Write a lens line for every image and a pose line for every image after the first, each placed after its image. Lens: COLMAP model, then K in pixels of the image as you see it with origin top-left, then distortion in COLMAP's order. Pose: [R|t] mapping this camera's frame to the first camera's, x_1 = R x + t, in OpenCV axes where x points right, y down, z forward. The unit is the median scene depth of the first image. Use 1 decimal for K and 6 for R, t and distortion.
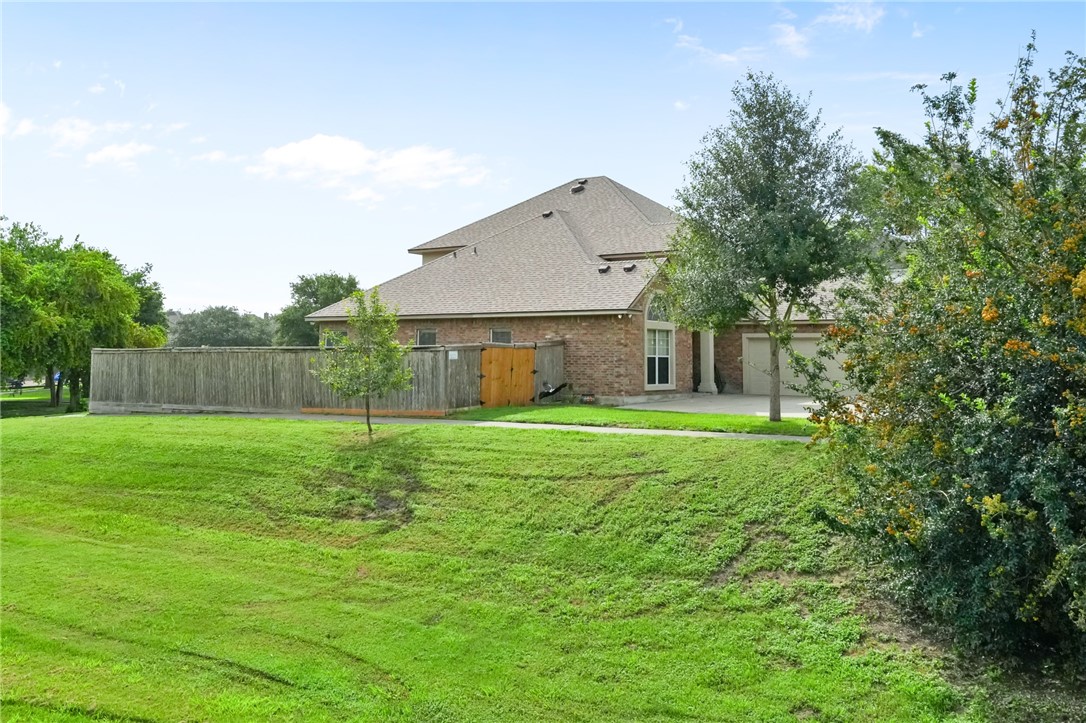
lens RADIAL K [[995.9, 0, 540.7], [0, 995.9, 359.4], [0, 0, 1]] dist [-0.117961, -0.012408]
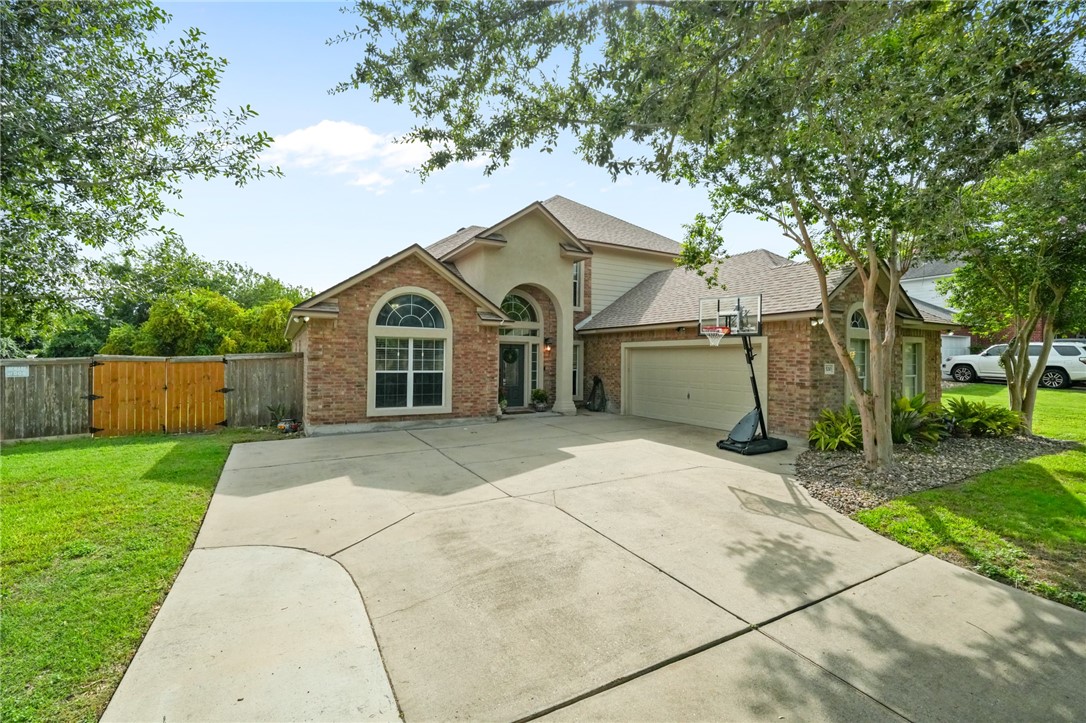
lens RADIAL K [[489.0, 0, 546.1], [0, 489.0, 354.0], [0, 0, 1]] dist [0.002346, 0.001004]
pose [[0.893462, -0.003351, -0.449127, 0.388308], [-0.003207, 0.999899, -0.013840, -0.012009], [0.449128, 0.013806, 0.893361, 0.696875]]
